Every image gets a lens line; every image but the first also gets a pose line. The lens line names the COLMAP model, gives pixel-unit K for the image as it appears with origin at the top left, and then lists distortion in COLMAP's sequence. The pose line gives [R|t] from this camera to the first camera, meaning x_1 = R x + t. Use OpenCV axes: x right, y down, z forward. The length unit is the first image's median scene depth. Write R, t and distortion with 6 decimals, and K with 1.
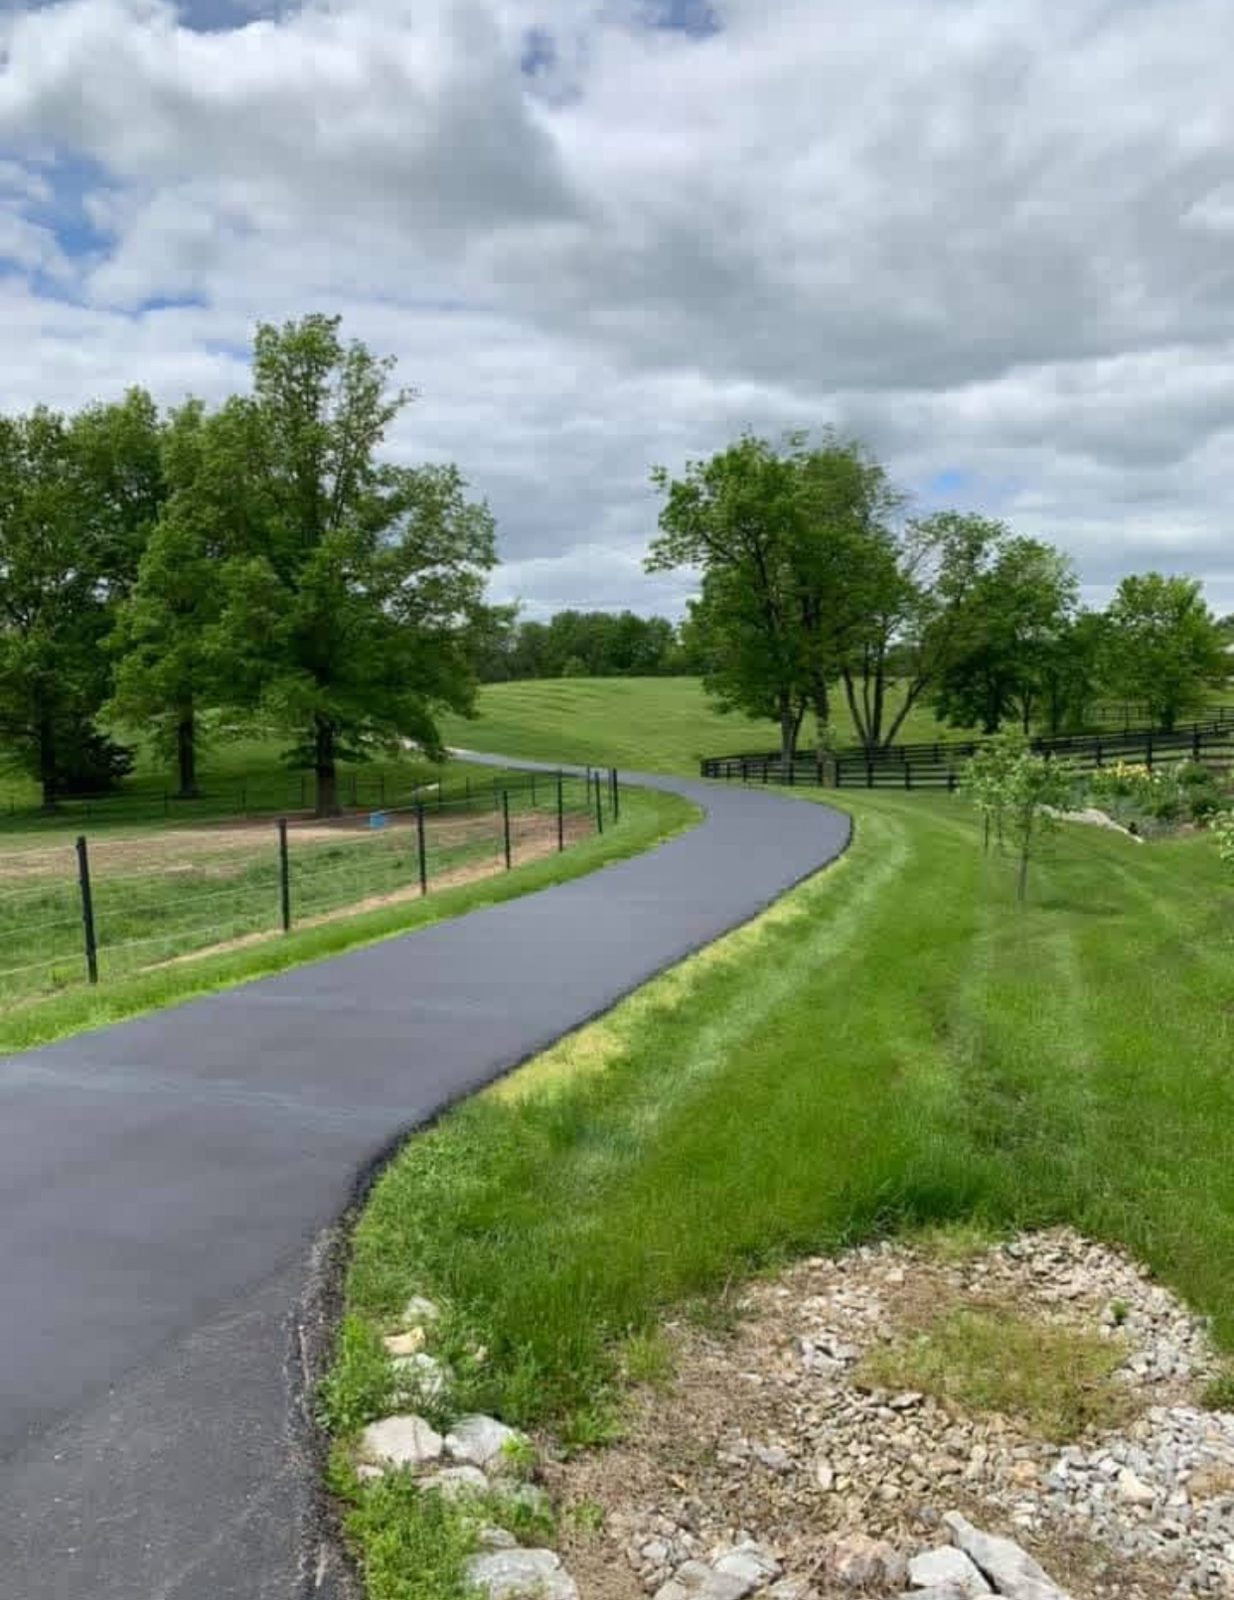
lens RADIAL K [[1109.3, 0, 617.0], [0, 1109.3, 800.0], [0, 0, 1]] dist [0.000346, -0.077154]
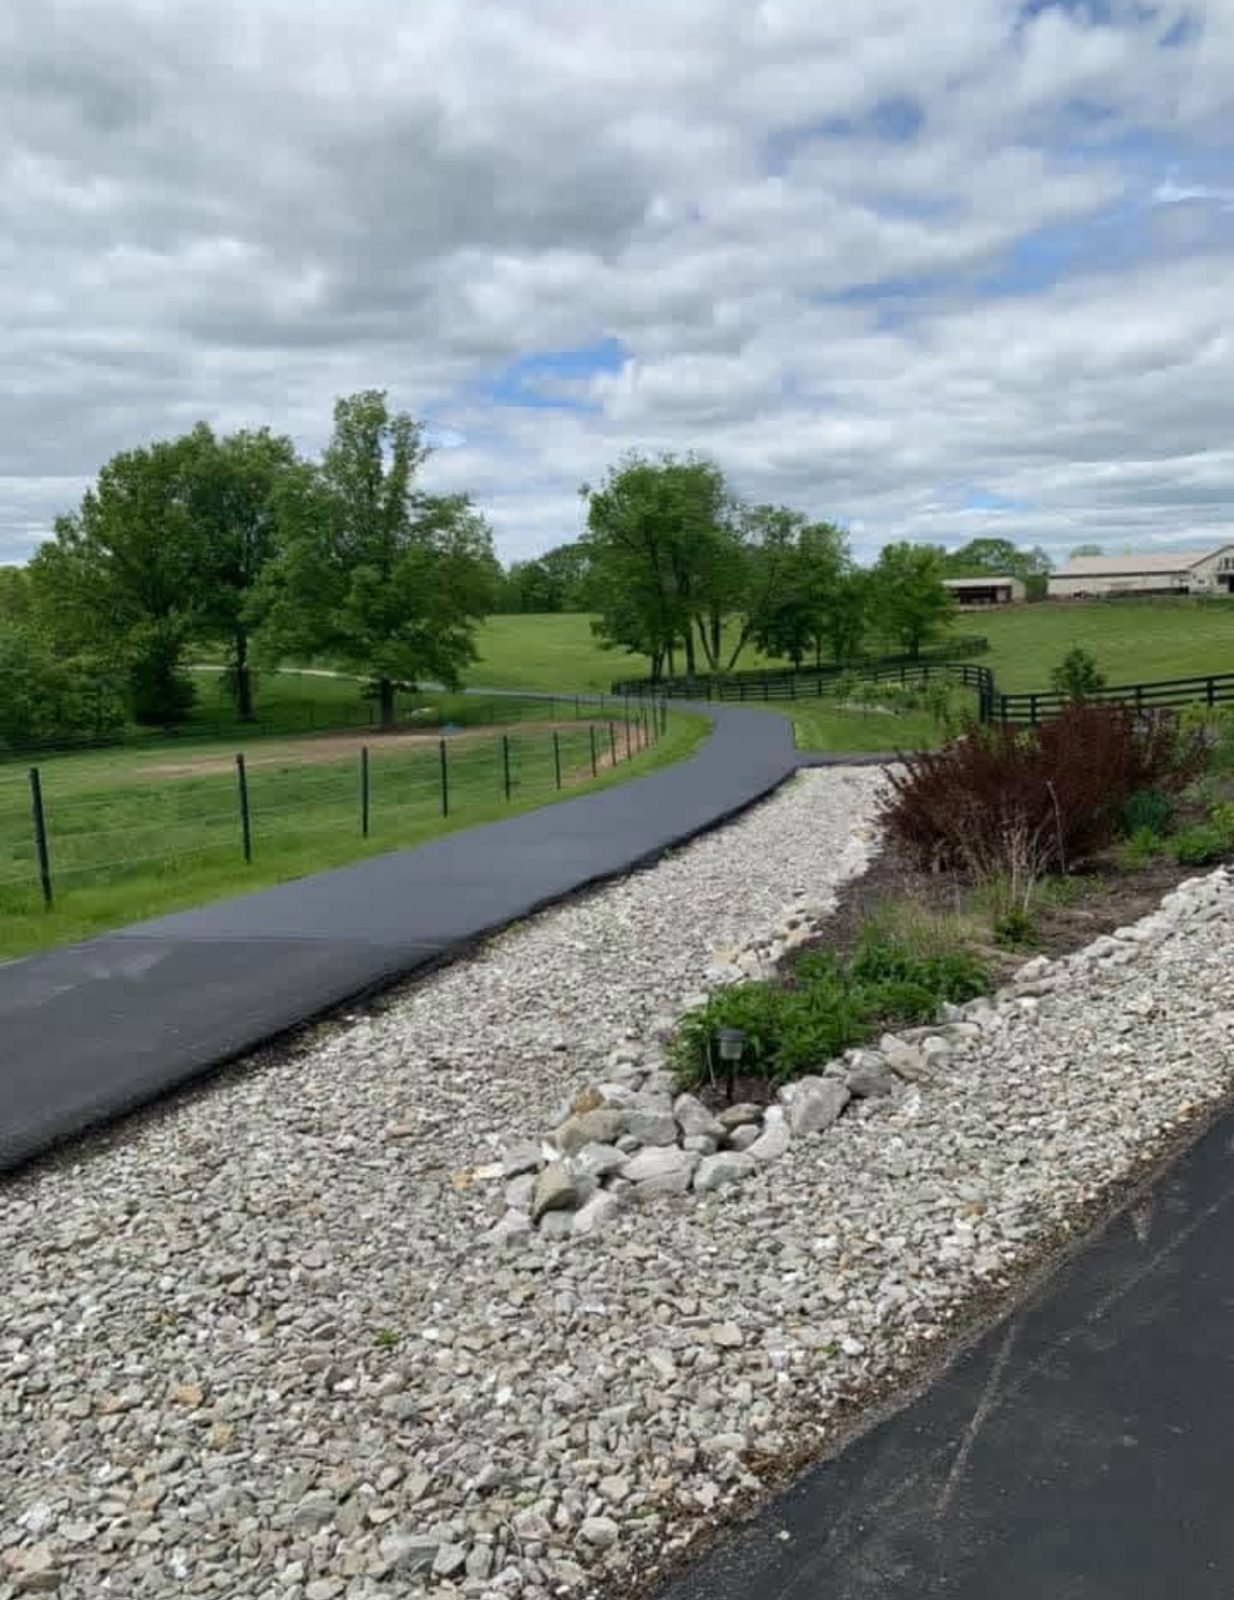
lens RADIAL K [[1109.3, 0, 617.0], [0, 1109.3, 800.0], [0, 0, 1]] dist [0.000346, -0.077154]
pose [[0.979457, -0.047729, 0.195923, -0.181522], [0.033924, 0.996738, 0.073224, 0.006143], [-0.198779, -0.065073, 0.977882, -0.368300]]
